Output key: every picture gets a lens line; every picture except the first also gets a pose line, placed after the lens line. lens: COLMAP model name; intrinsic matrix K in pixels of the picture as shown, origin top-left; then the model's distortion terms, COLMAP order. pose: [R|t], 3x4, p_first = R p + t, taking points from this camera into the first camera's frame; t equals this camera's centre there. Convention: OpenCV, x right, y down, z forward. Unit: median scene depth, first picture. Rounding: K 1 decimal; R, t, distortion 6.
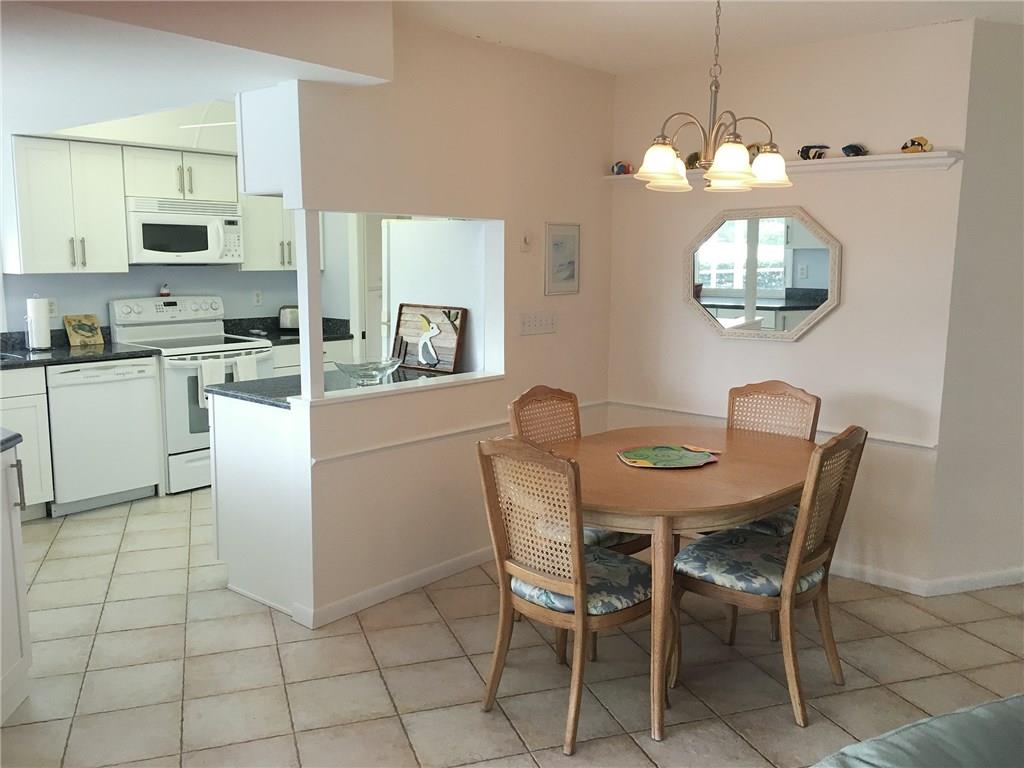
lens RADIAL K [[869.4, 0, 510.1], [0, 869.4, 378.6], [0, 0, 1]] dist [0.033119, -0.006152]
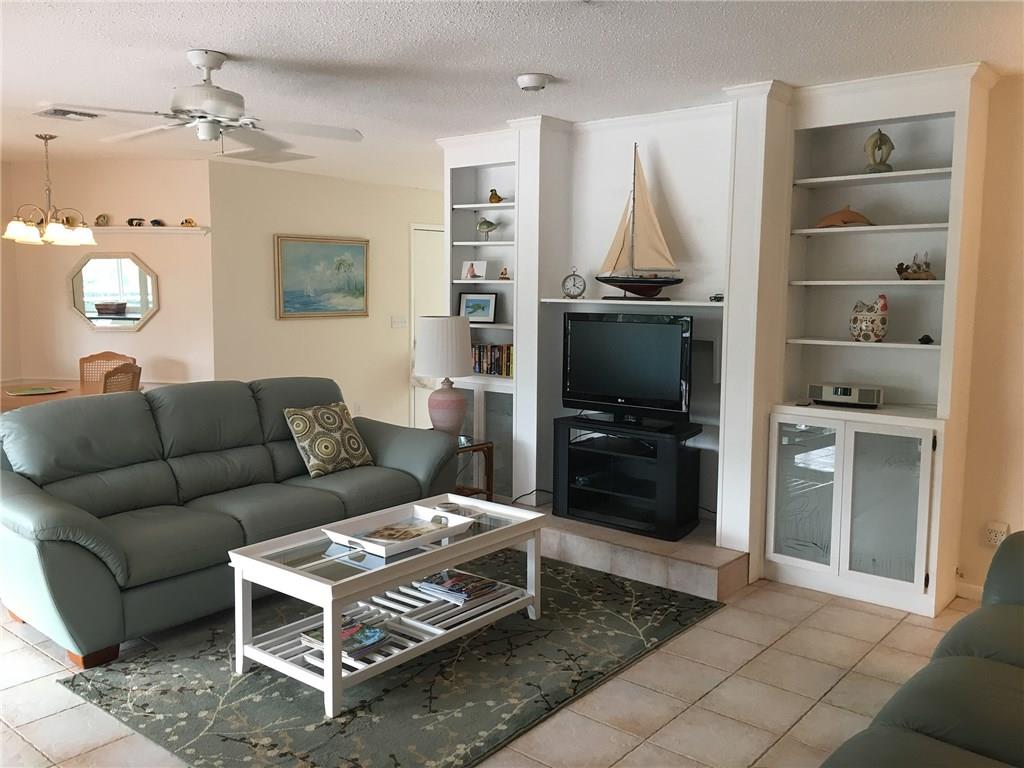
lens RADIAL K [[869.4, 0, 510.1], [0, 869.4, 378.6], [0, 0, 1]] dist [0.033119, -0.006152]
pose [[0.855721, -0.049936, 0.515022, 0.071261], [0.066534, 0.997689, -0.013813, 0.132675], [-0.513142, 0.046087, 0.857066, -0.906046]]
